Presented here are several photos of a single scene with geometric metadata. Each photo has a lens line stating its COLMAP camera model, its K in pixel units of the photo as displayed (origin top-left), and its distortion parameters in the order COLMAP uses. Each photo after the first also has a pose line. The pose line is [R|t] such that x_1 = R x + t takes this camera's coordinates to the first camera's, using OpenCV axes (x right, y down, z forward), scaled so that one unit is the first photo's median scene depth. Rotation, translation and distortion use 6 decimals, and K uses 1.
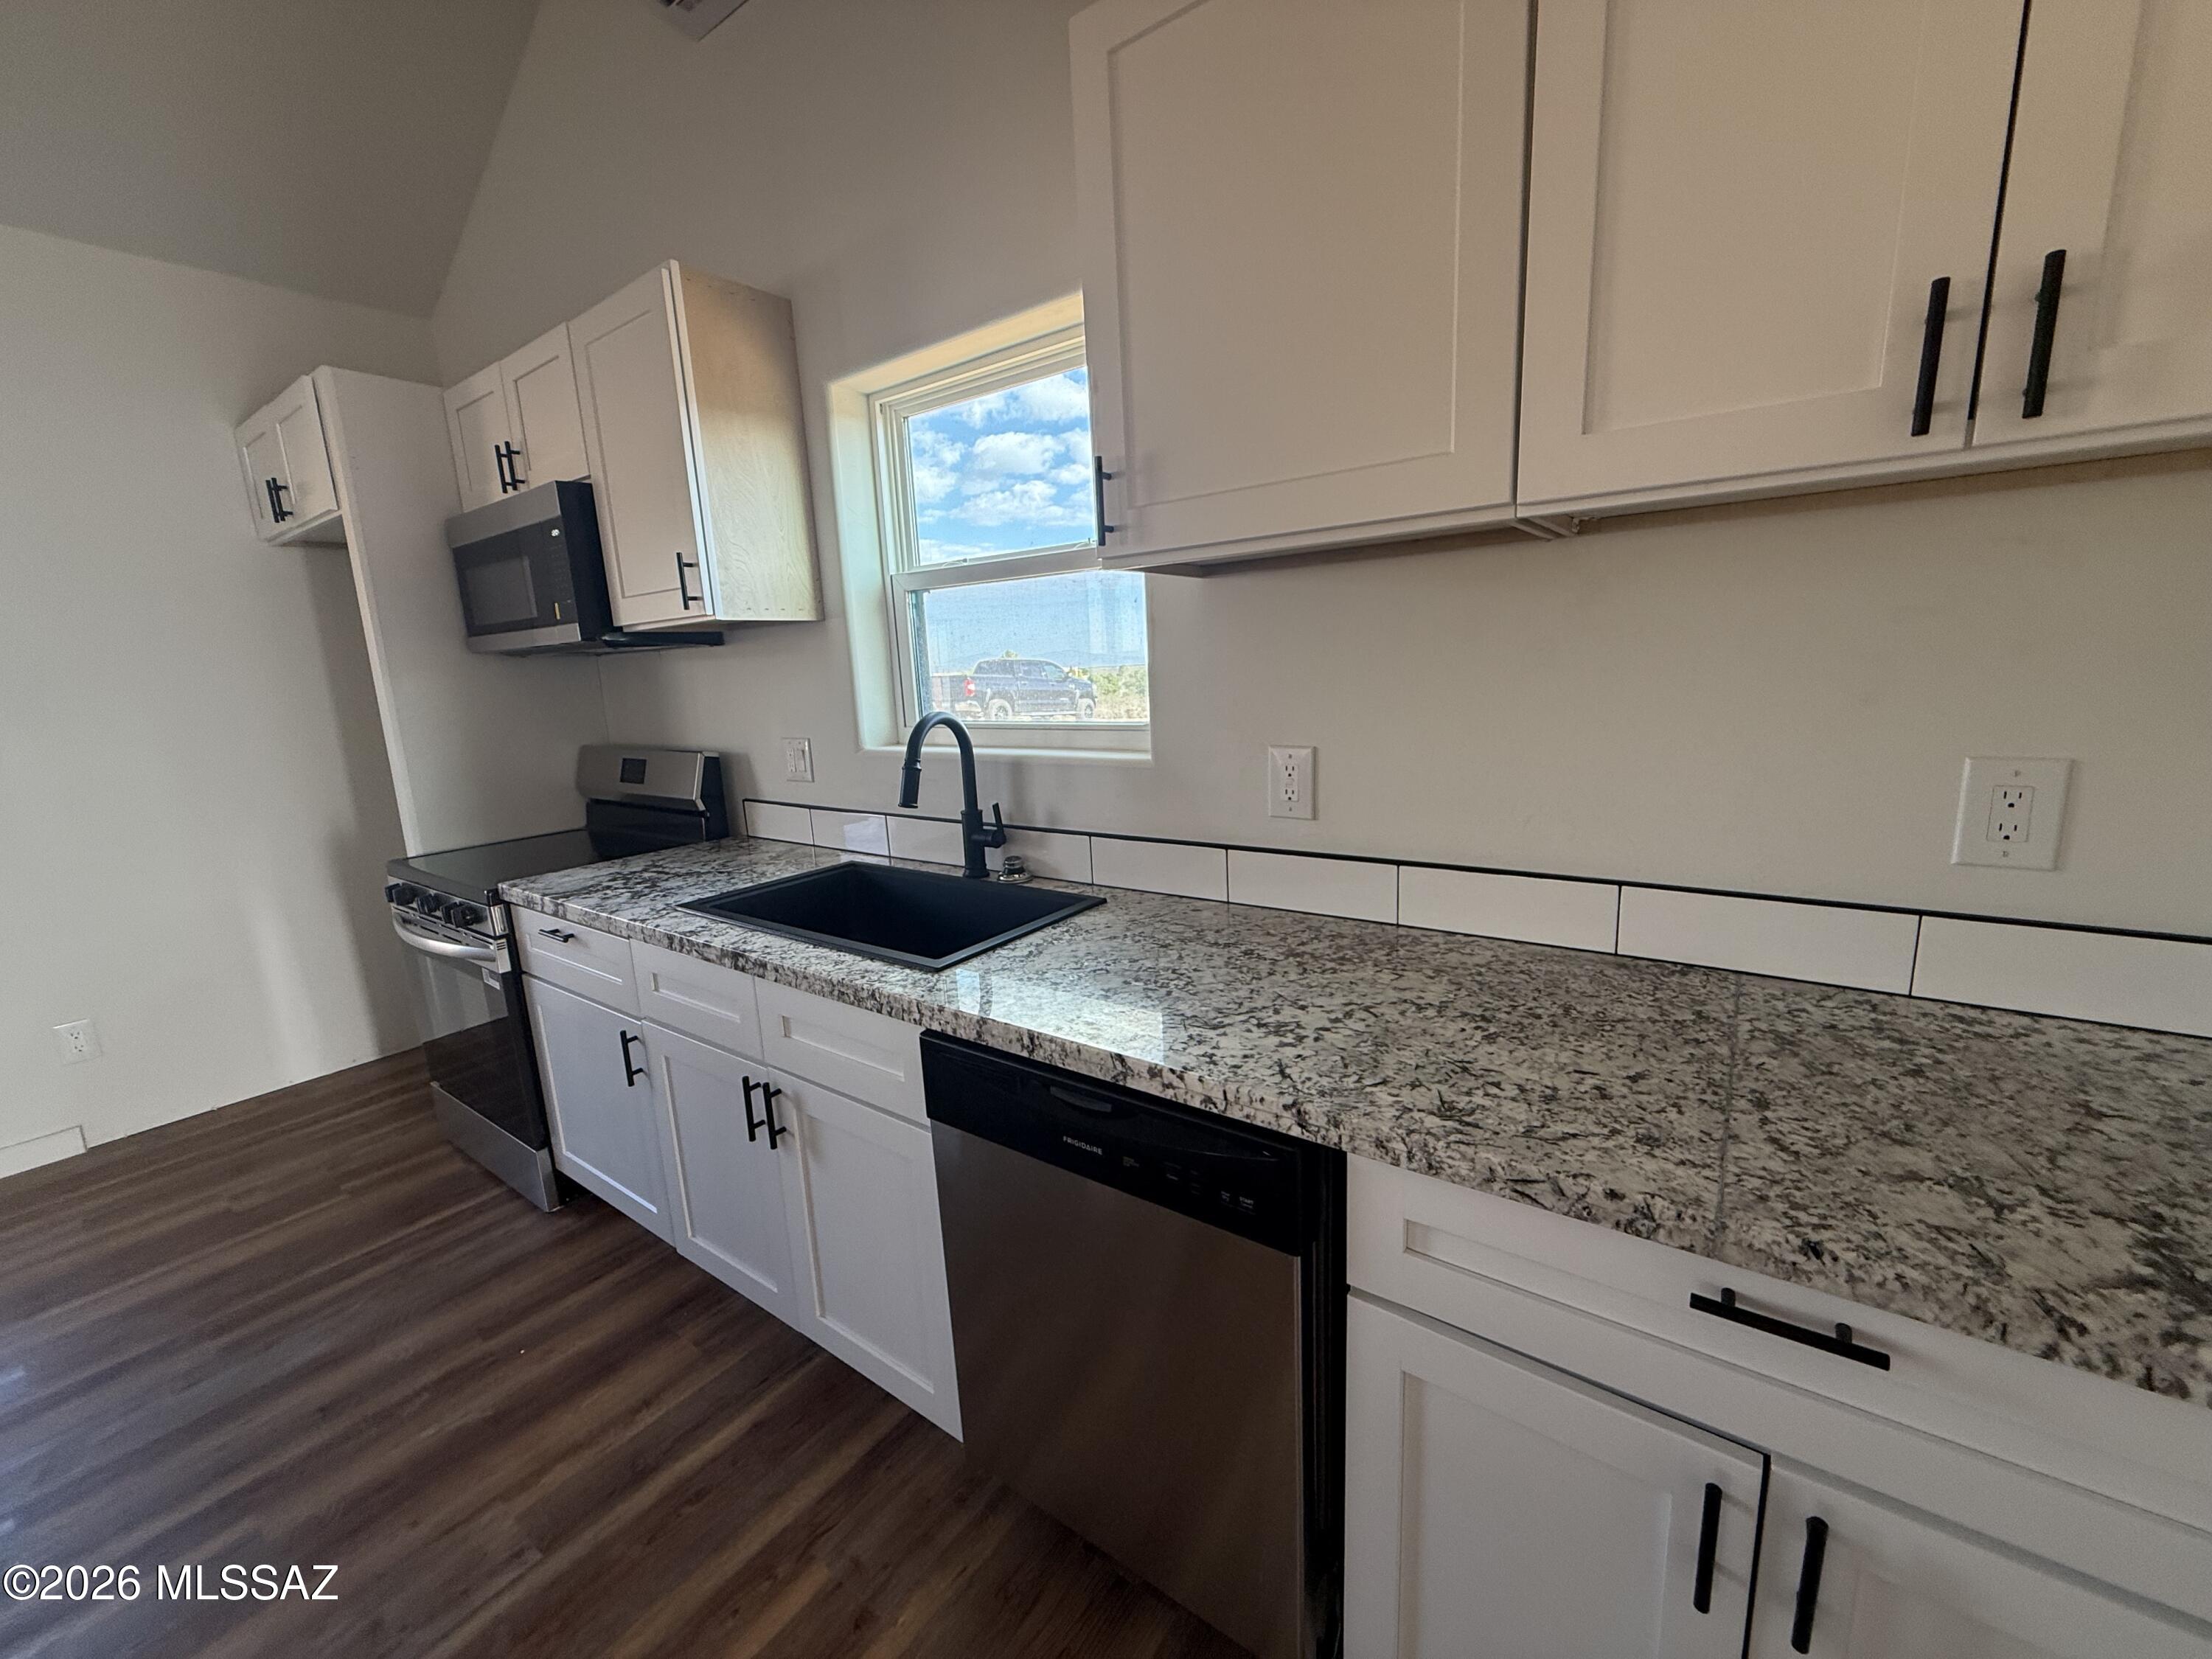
lens RADIAL K [[882.4, 0, 1106.0], [0, 882.4, 829.5], [0, 0, 1]] dist [-0.001319, -0.000043]
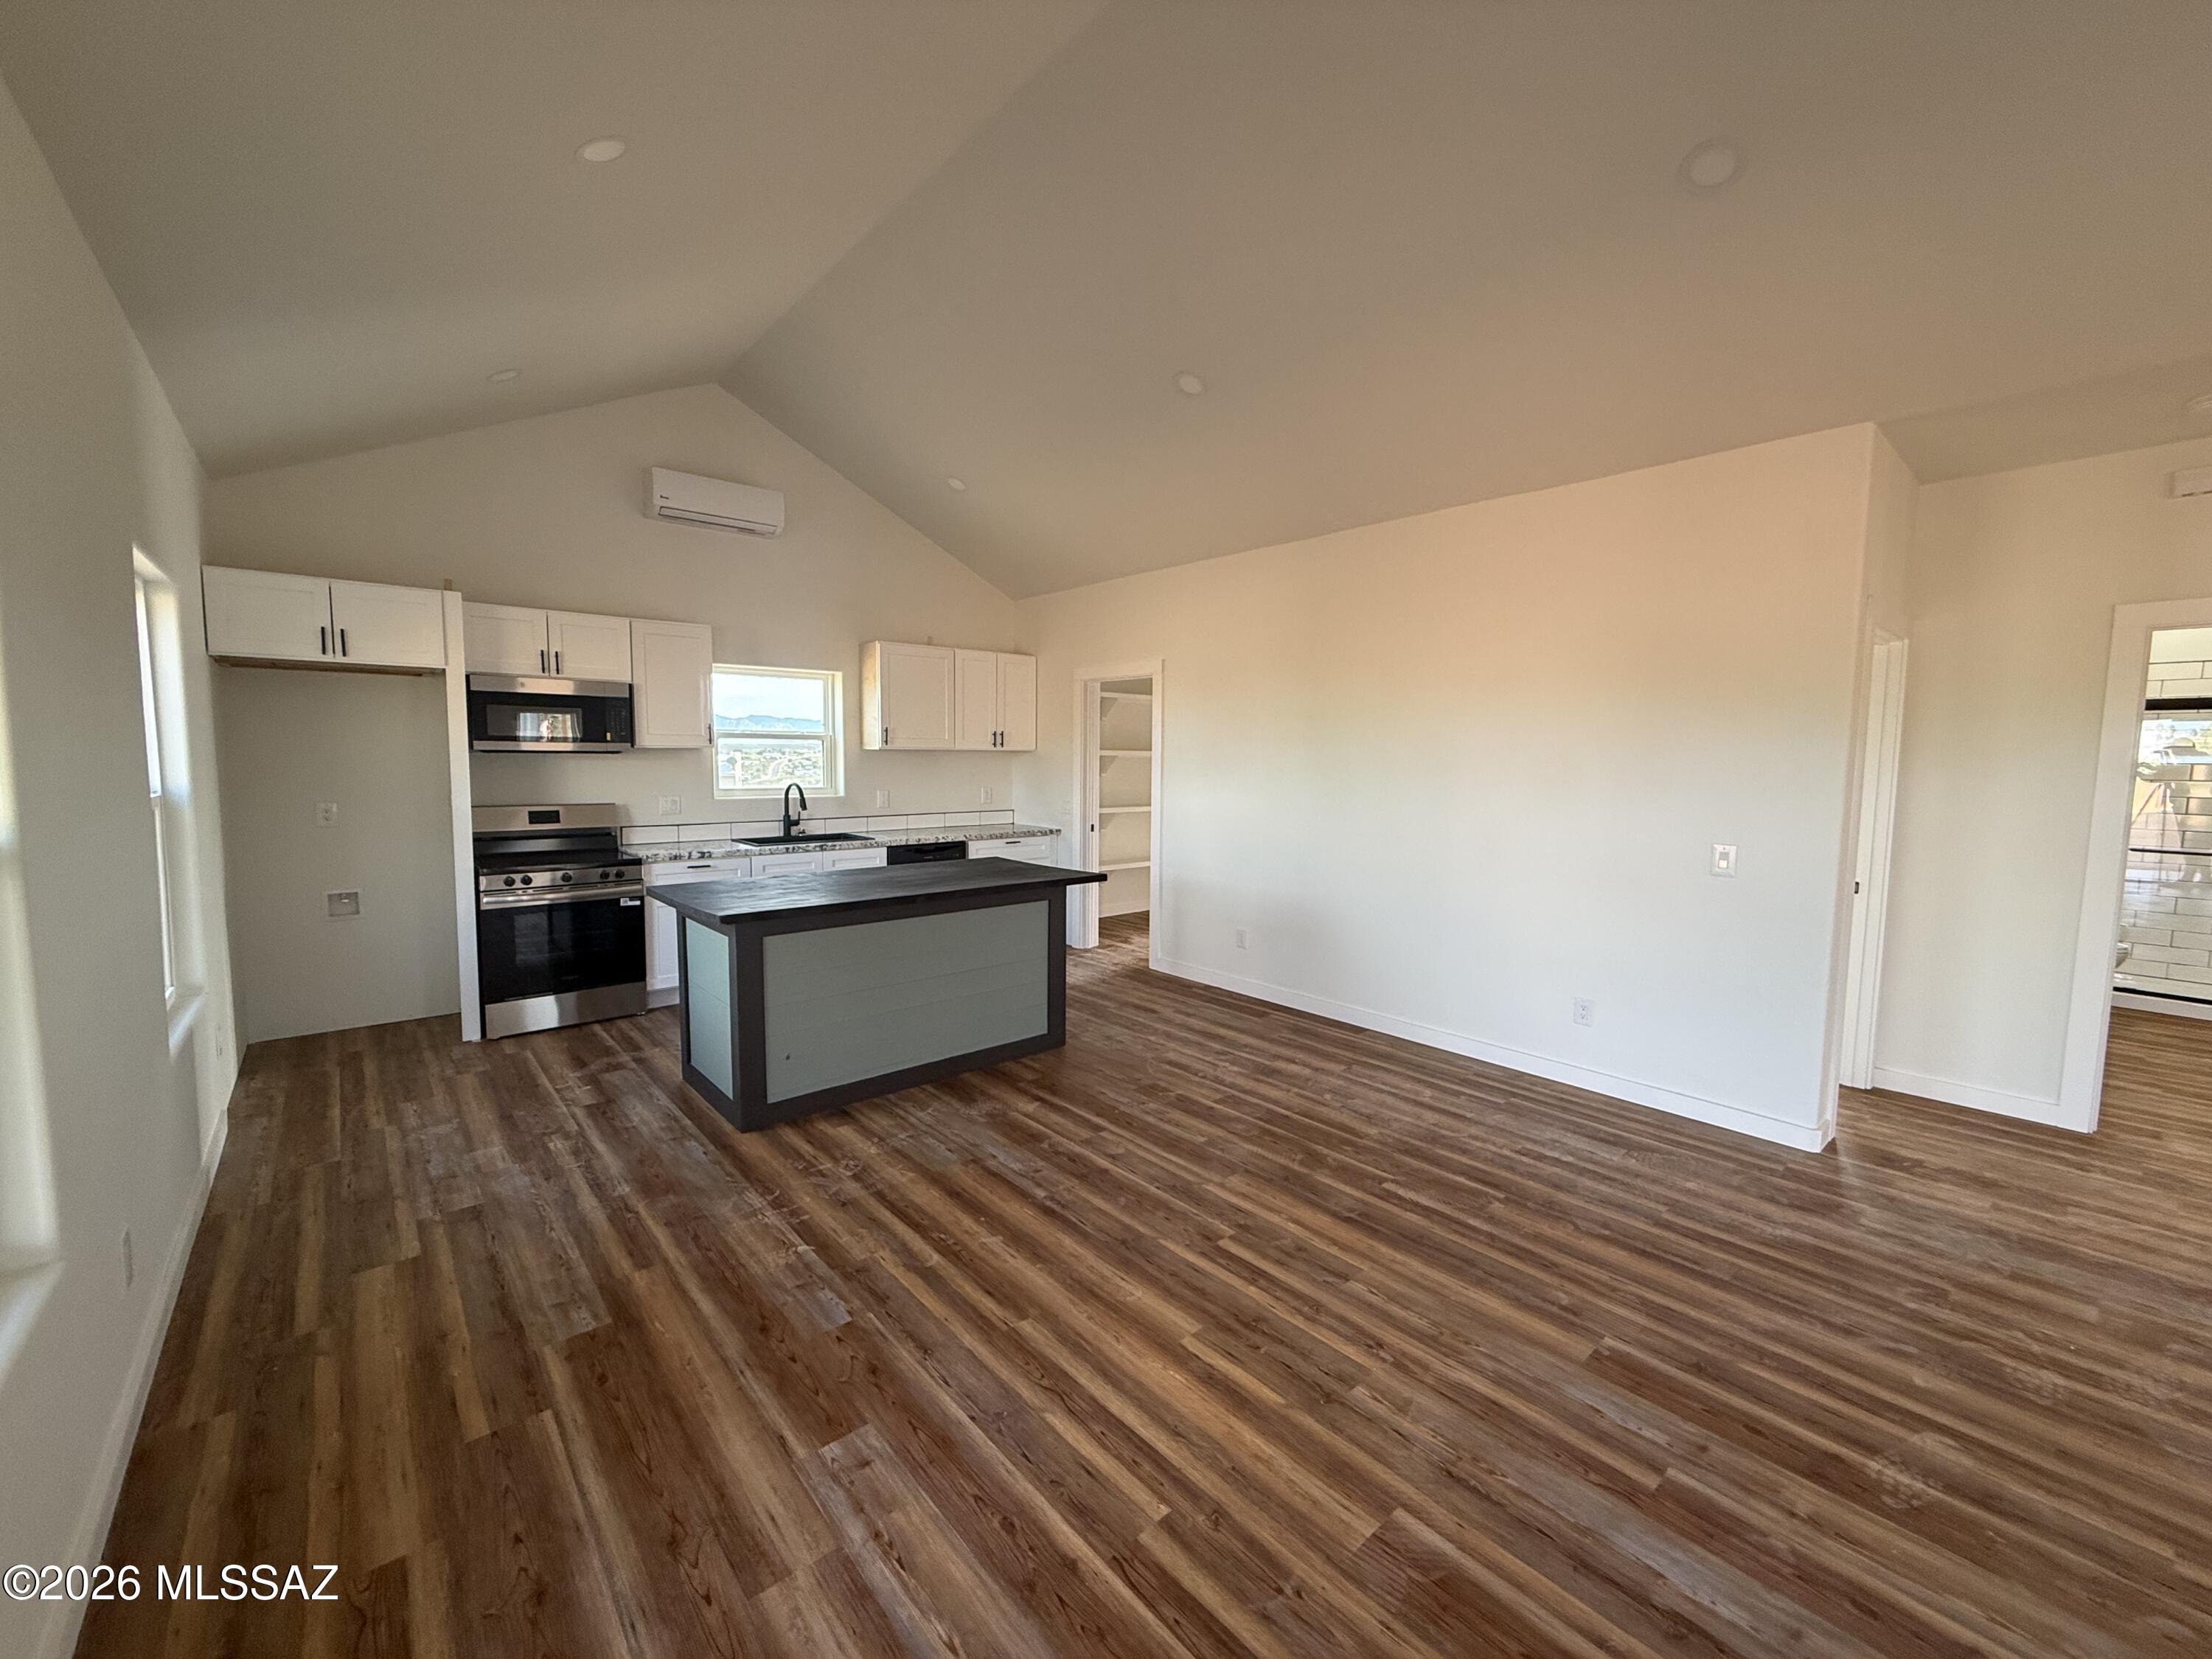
lens RADIAL K [[879.0, 0, 1106.0], [0, 879.0, 829.5], [0, 0, 1]] dist [0.001182, 0.000249]
pose [[0.216782, -0.035649, 0.975569, -4.366007], [0.162088, 0.986776, 0.000040, 0.313186], [-0.962670, 0.158119, 0.219694, -1.091852]]
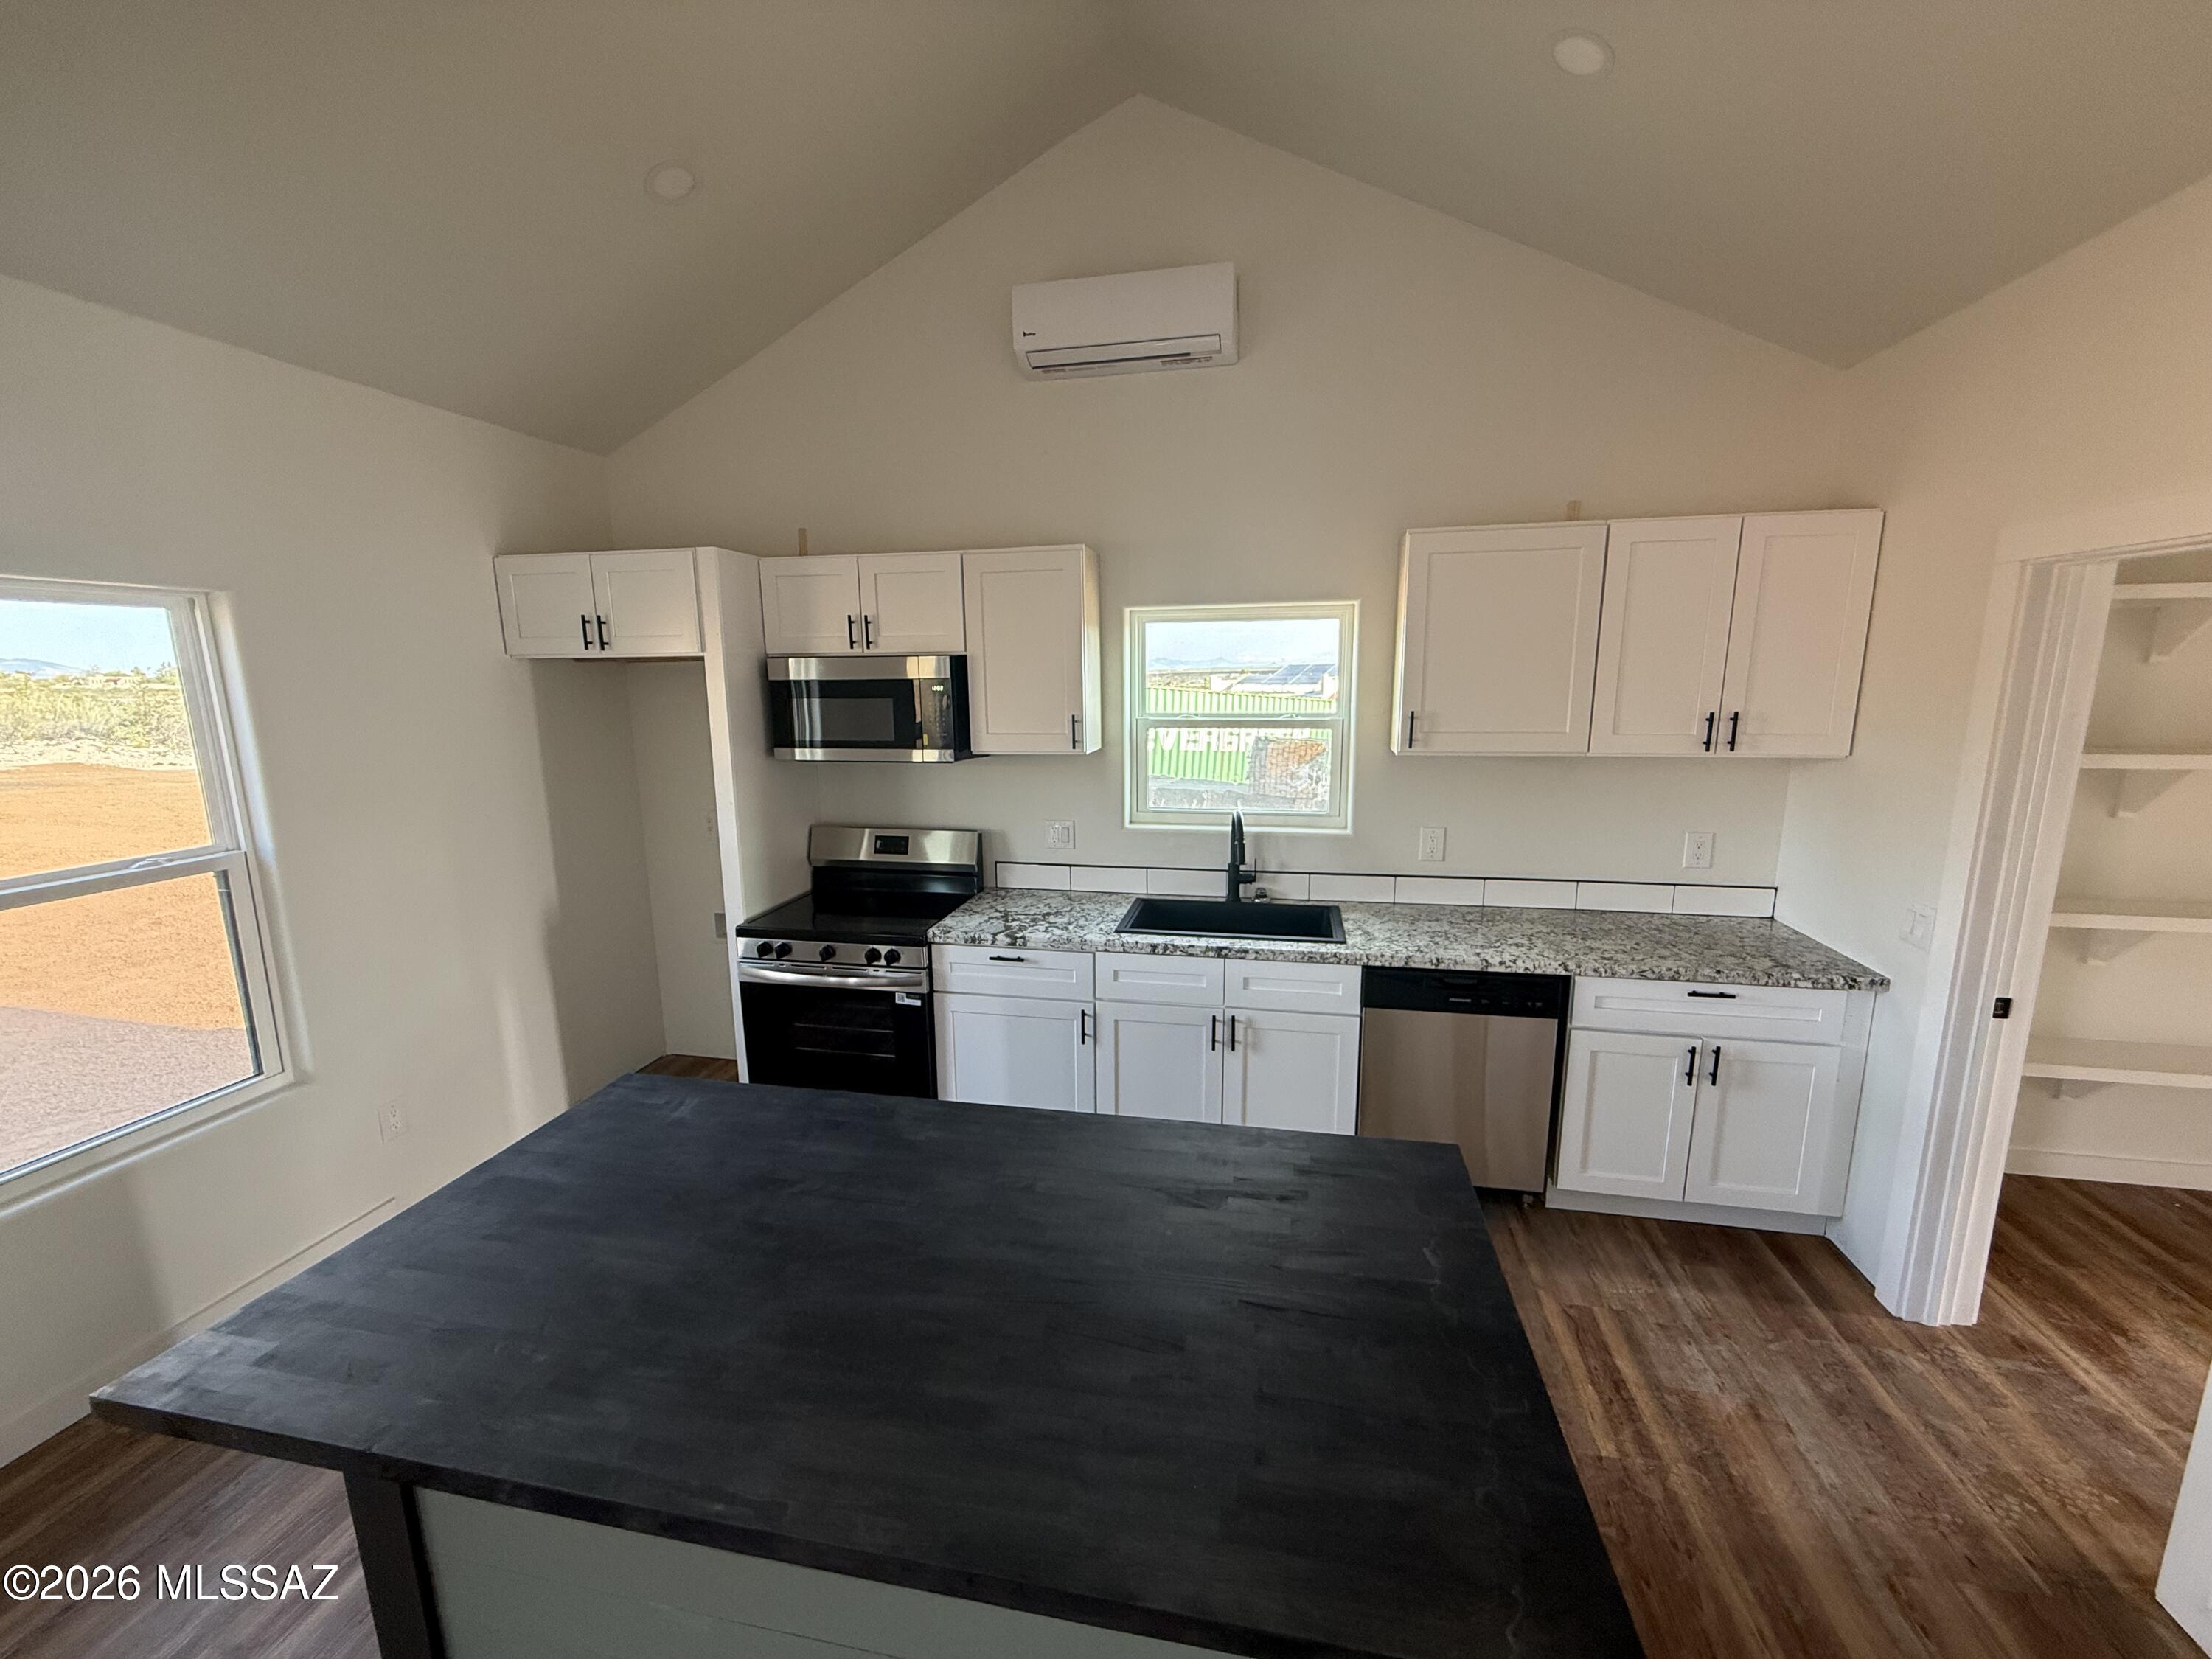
lens RADIAL K [[879.0, 0, 1106.0], [0, 879.0, 829.5], [0, 0, 1]] dist [0.001182, 0.000249]
pose [[0.906715, -0.039611, 0.419880, -1.691533], [0.048955, 0.998735, -0.011497, -0.124015], [-0.418893, 0.030980, 0.907507, -0.732301]]
